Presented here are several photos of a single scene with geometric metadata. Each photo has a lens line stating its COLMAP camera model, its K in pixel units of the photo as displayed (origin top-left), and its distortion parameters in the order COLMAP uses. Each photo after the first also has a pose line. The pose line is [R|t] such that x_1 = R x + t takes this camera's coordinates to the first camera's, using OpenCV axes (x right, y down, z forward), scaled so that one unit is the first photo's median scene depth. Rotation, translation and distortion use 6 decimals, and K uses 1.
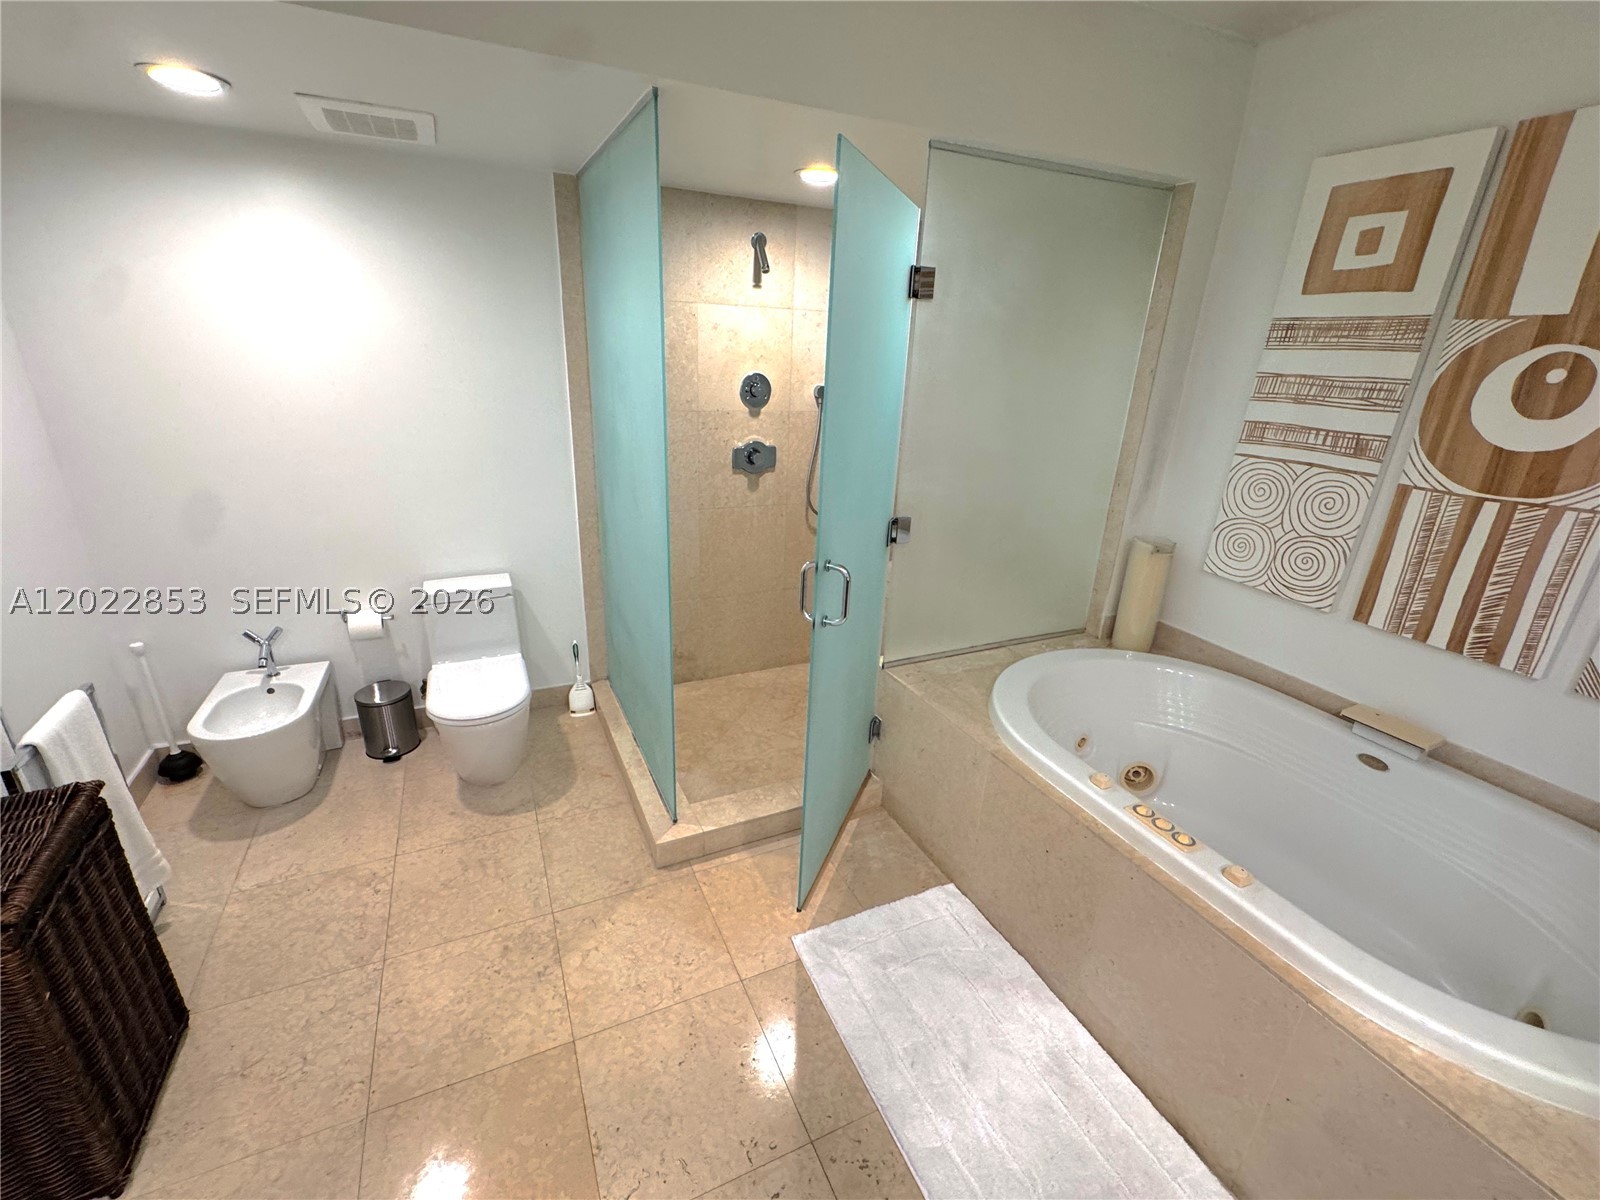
lens RADIAL K [[703.6, 0, 796.9], [0, 703.6, 595.5], [0, 0, 1]] dist [-0.001536, -0.001203]
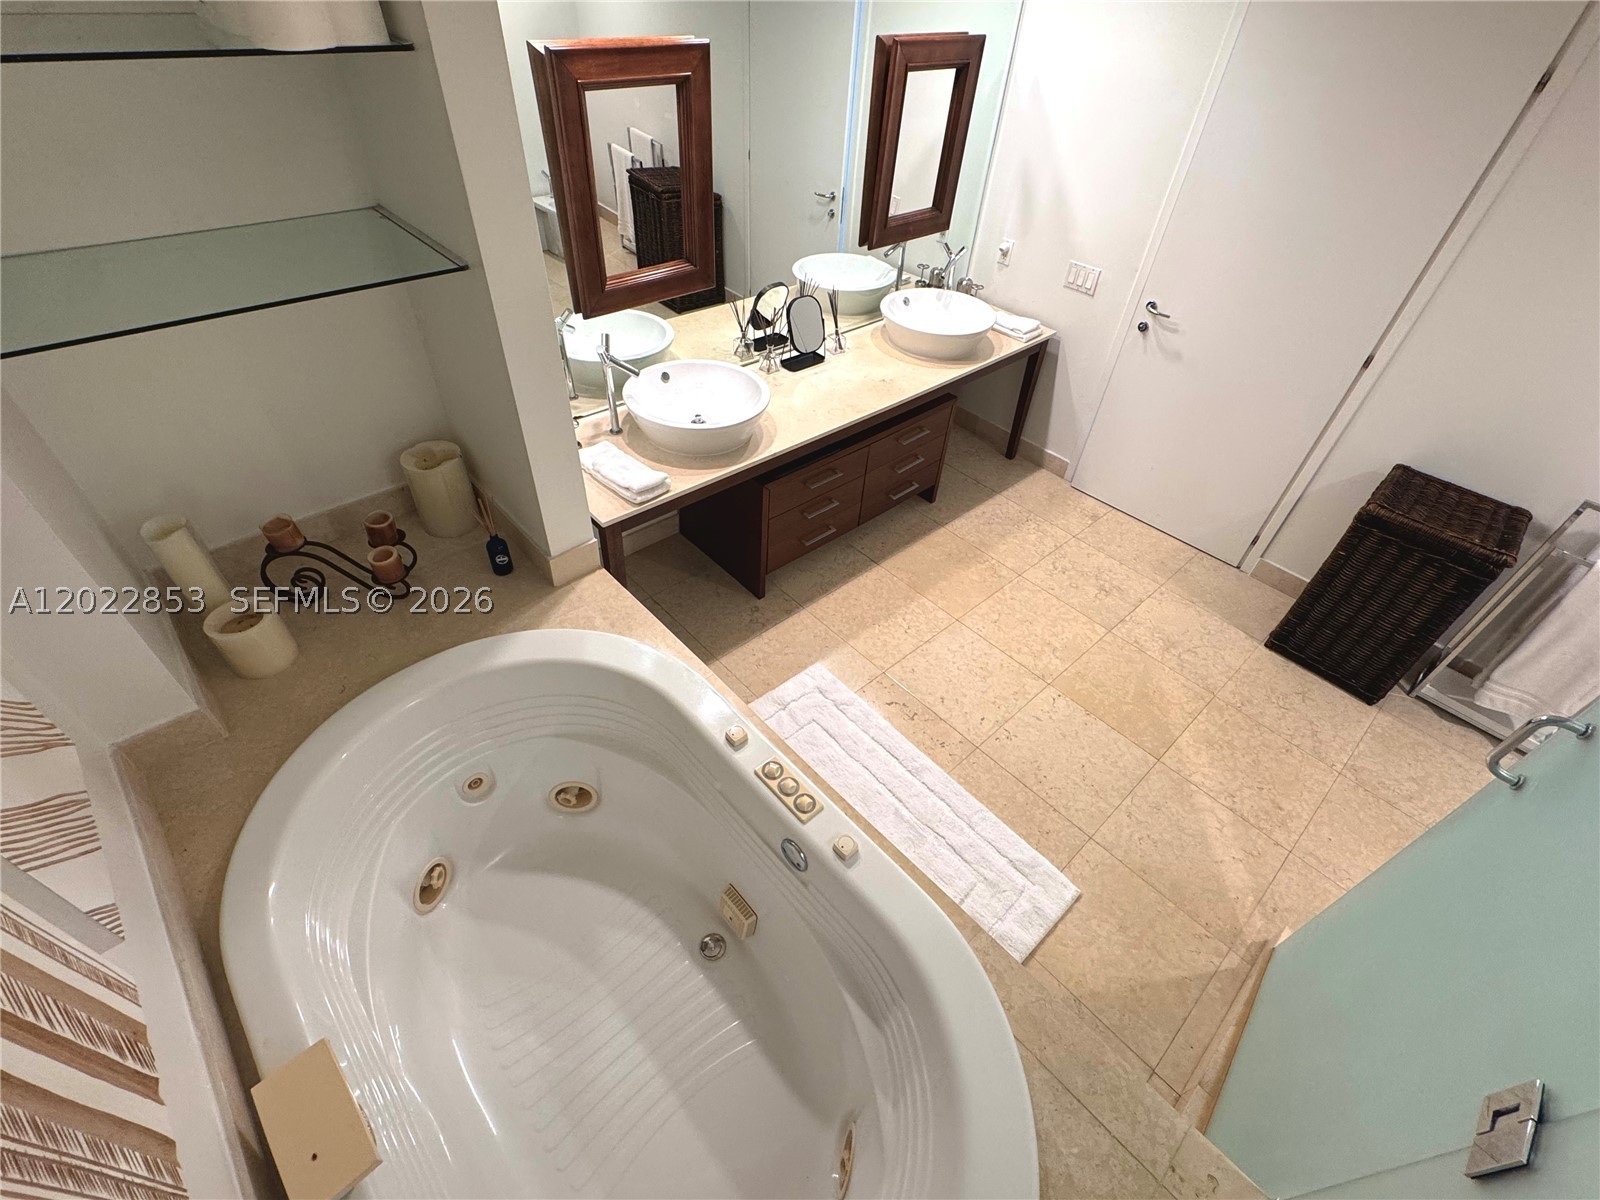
lens RADIAL K [[703.6, 0, 802.9], [0, 703.6, 585.4], [0, 0, 1]] dist [-0.001536, -0.001203]
pose [[-0.950757, 0.131525, -0.280647, 0.592704], [-0.189842, 0.468627, 0.862757, -0.505941], [0.244993, 0.873550, -0.420581, 0.946745]]
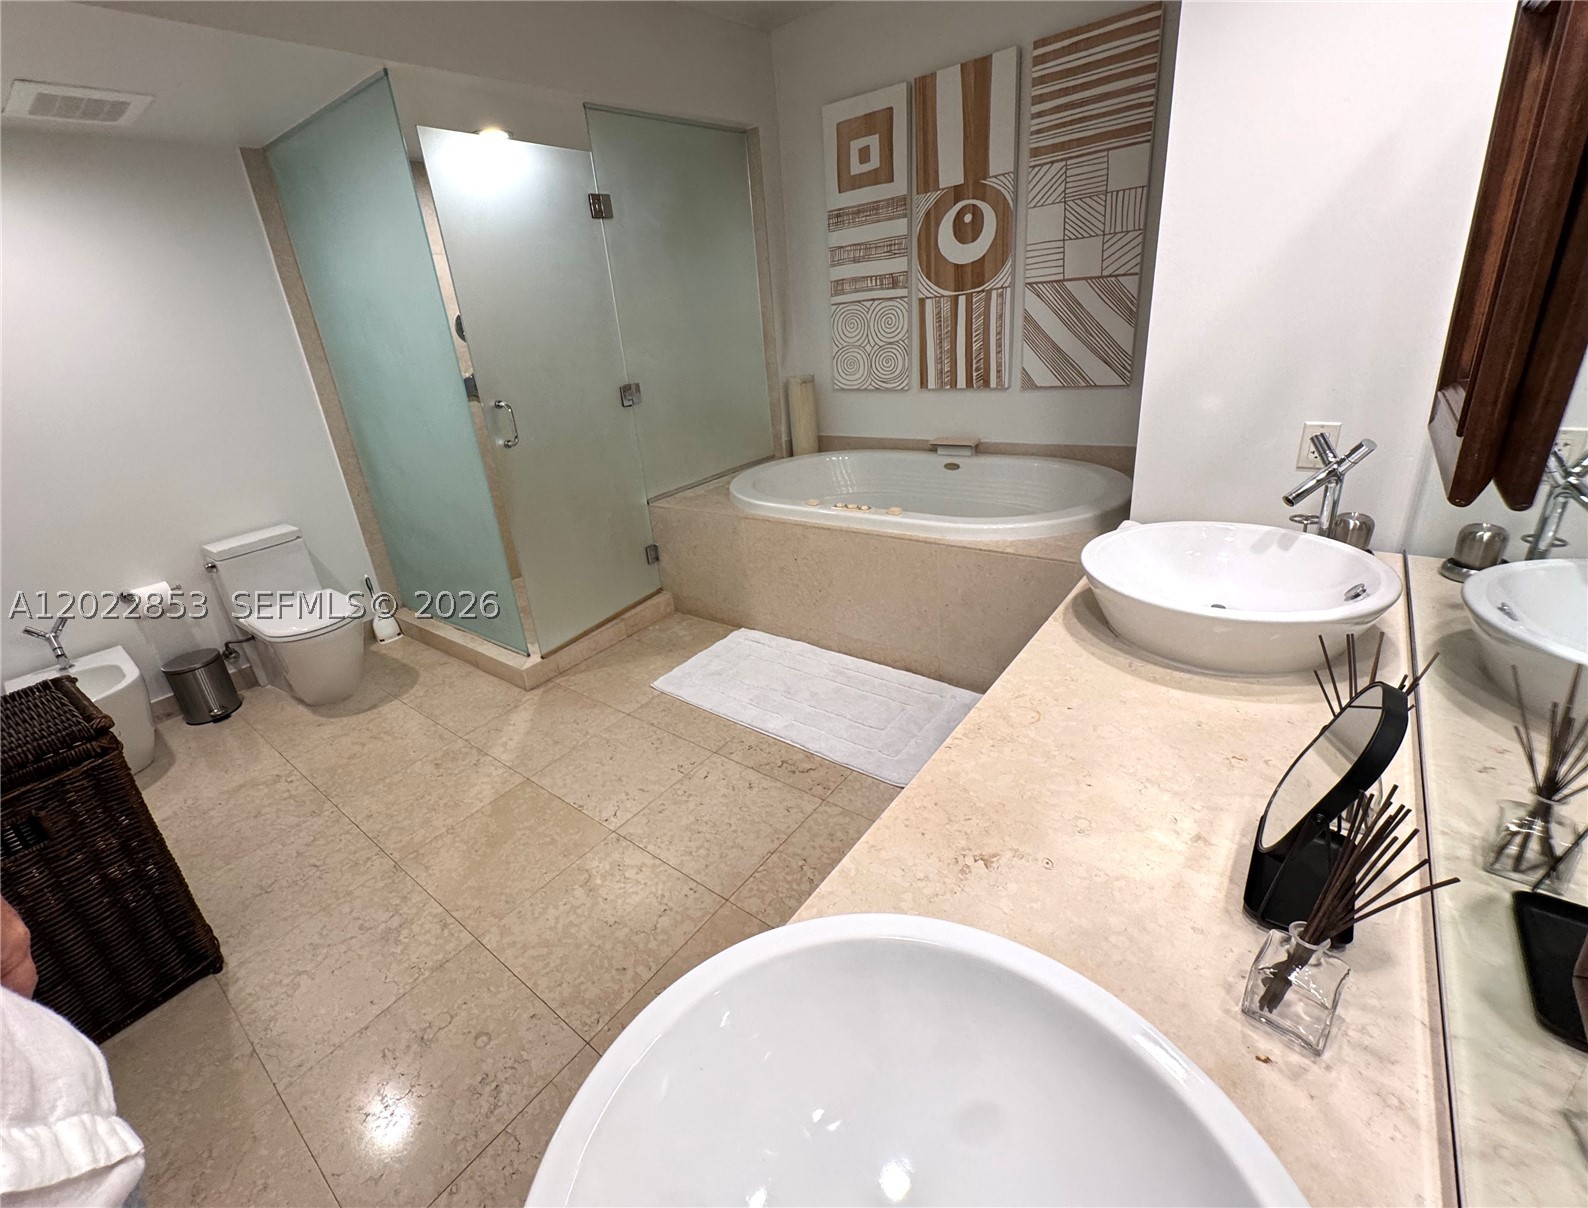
lens RADIAL K [[708.6, 0, 762.3], [0, 708.6, 576.0], [0, 0, 1]] dist [-0.007989, 0.000565]
pose [[0.886199, -0.279588, 0.369435, -0.265817], [0.278743, 0.958680, 0.056880, 0.265414], [-0.370073, 0.052571, 0.927514, -0.370786]]
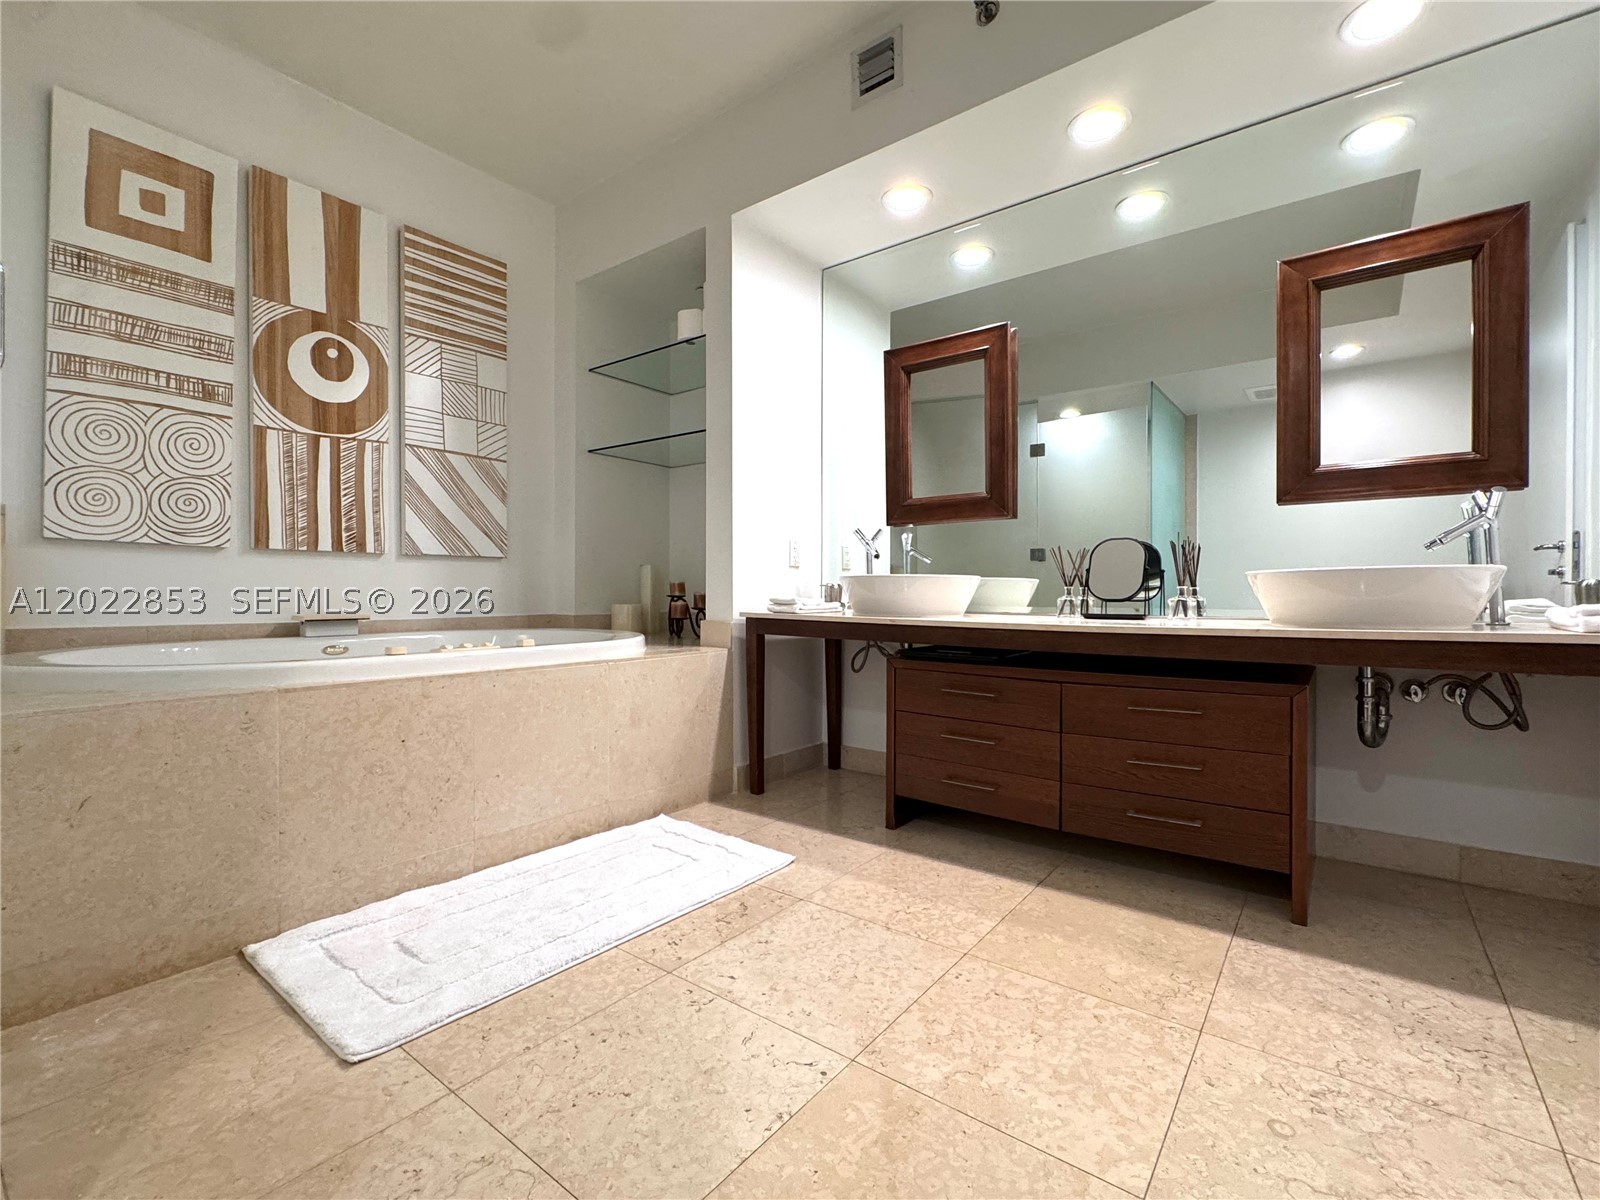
lens RADIAL K [[703.6, 0, 813.7], [0, 703.6, 598.2], [0, 0, 1]] dist [-0.001536, -0.001203]
pose [[-0.482988, -0.049258, 0.874241, -0.648413], [0.286361, 0.934630, 0.210865, 0.134308], [-0.827478, 0.352193, -0.437310, 0.815147]]
